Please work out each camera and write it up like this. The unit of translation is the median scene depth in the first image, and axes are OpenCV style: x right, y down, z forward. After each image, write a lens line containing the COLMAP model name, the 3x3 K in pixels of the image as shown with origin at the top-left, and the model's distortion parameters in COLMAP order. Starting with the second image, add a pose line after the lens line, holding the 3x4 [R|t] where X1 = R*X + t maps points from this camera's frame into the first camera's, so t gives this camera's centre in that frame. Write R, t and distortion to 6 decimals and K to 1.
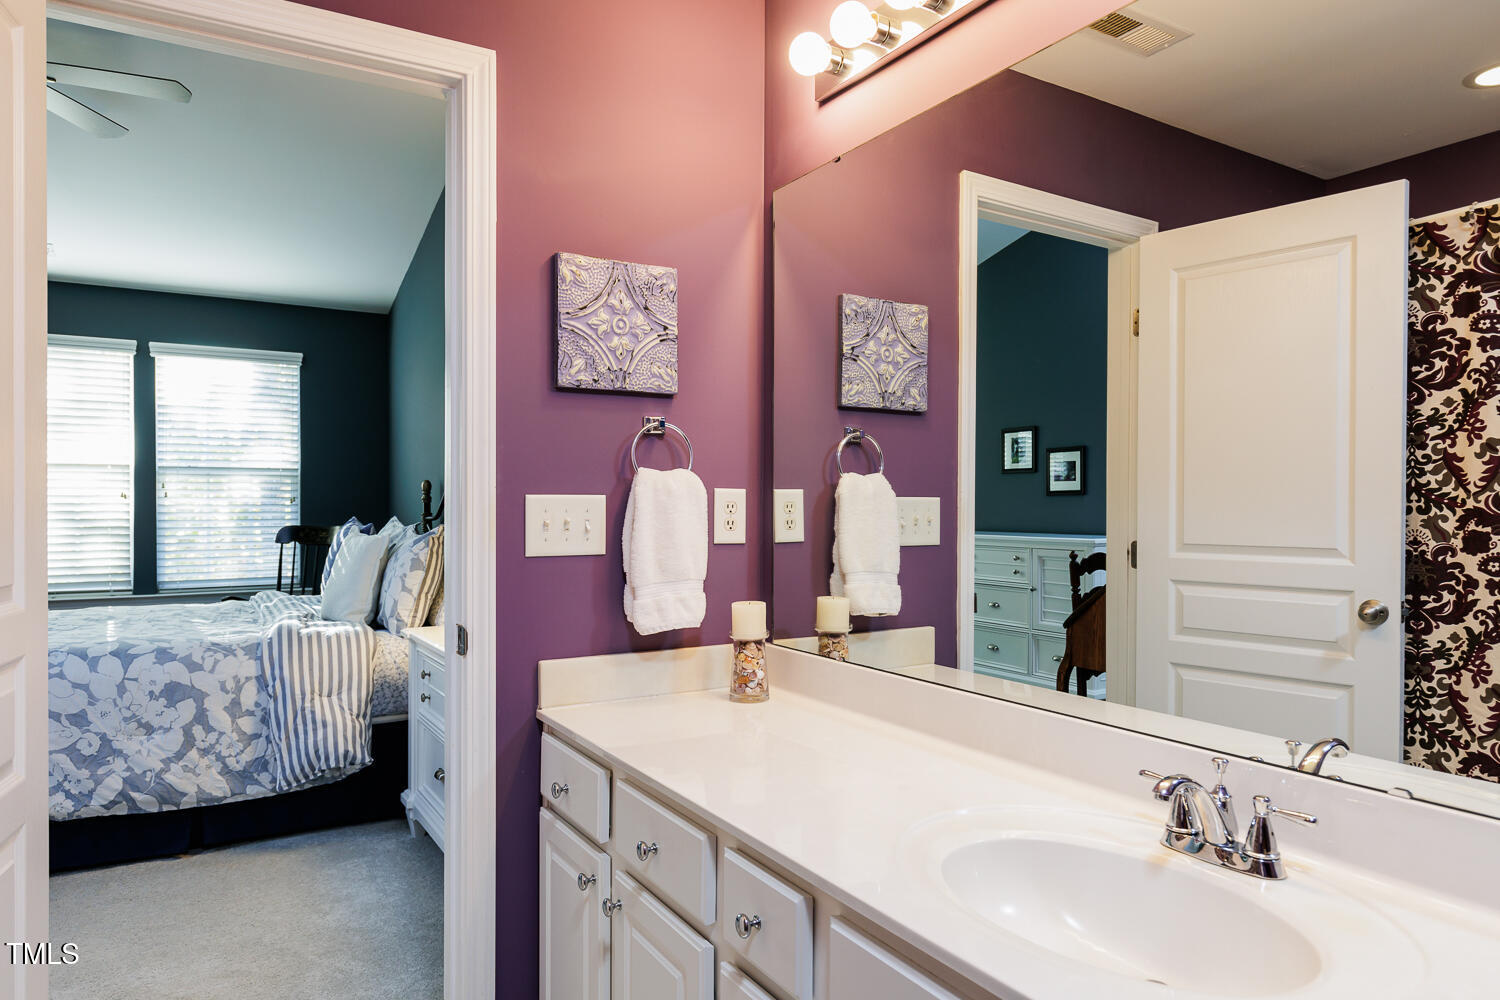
lens RADIAL K [[955.5, 0, 753.8], [0, 955.5, 505.9], [0, 0, 1]] dist [-0.000312, -0.002990]
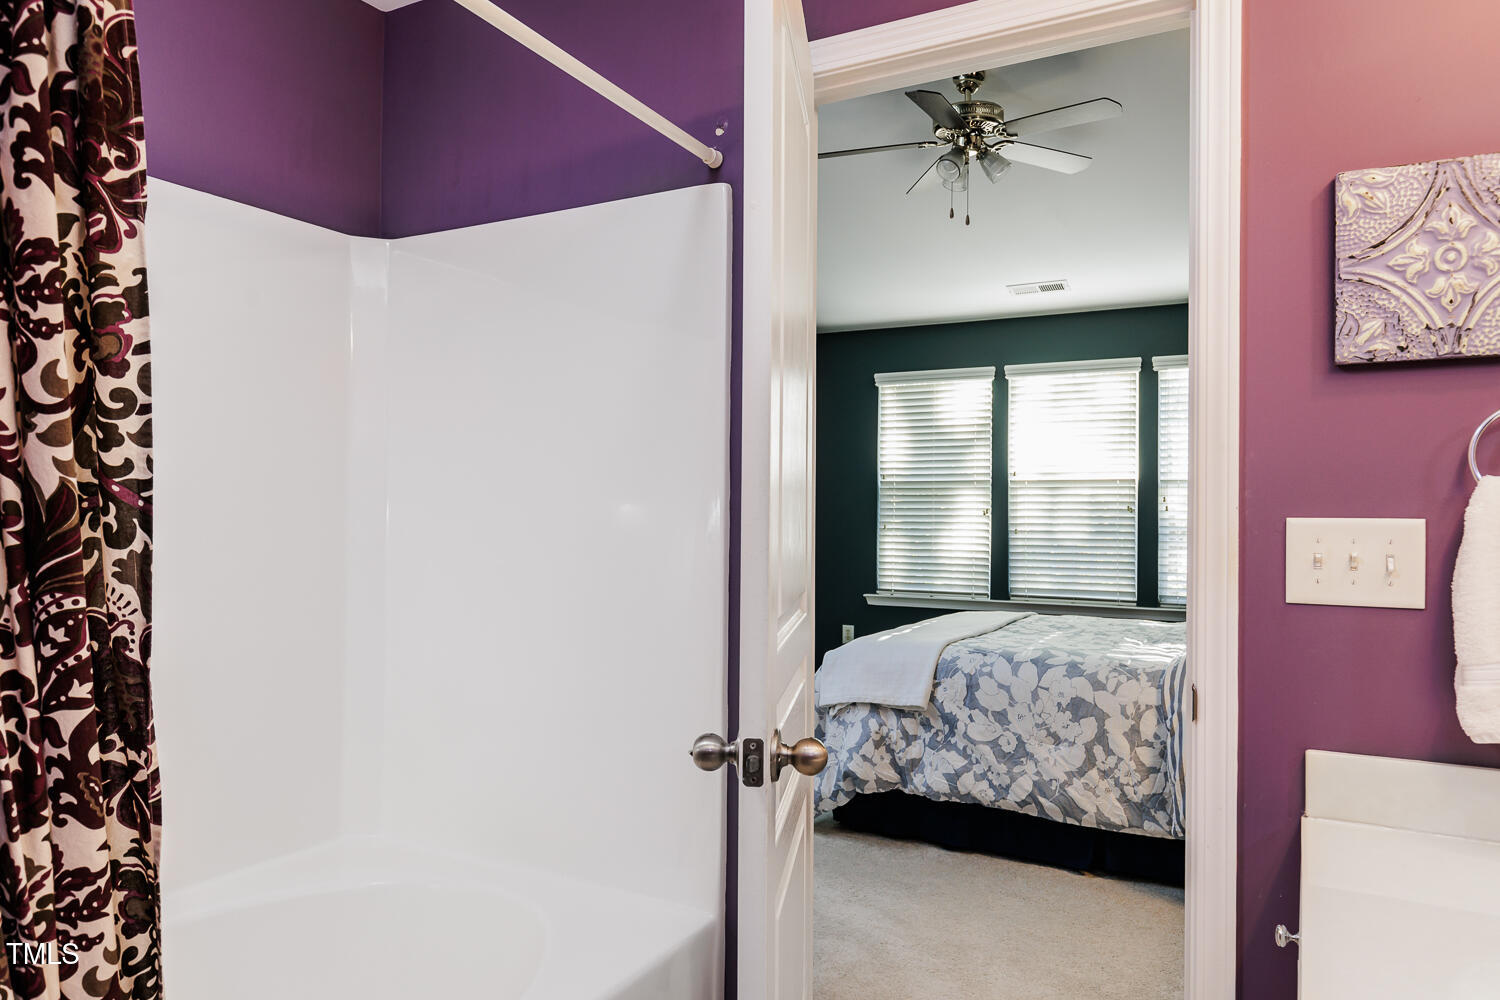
lens RADIAL K [[1015.7, 0, 748.8], [0, 1015.7, 499.7], [0, 0, 1]] dist [-0.009719, -0.000449]
pose [[0.484415, -0.005215, -0.874823, 0.163542], [-0.008710, 0.999904, -0.010783, -0.009362], [0.874795, 0.012843, 0.484323, 0.181077]]
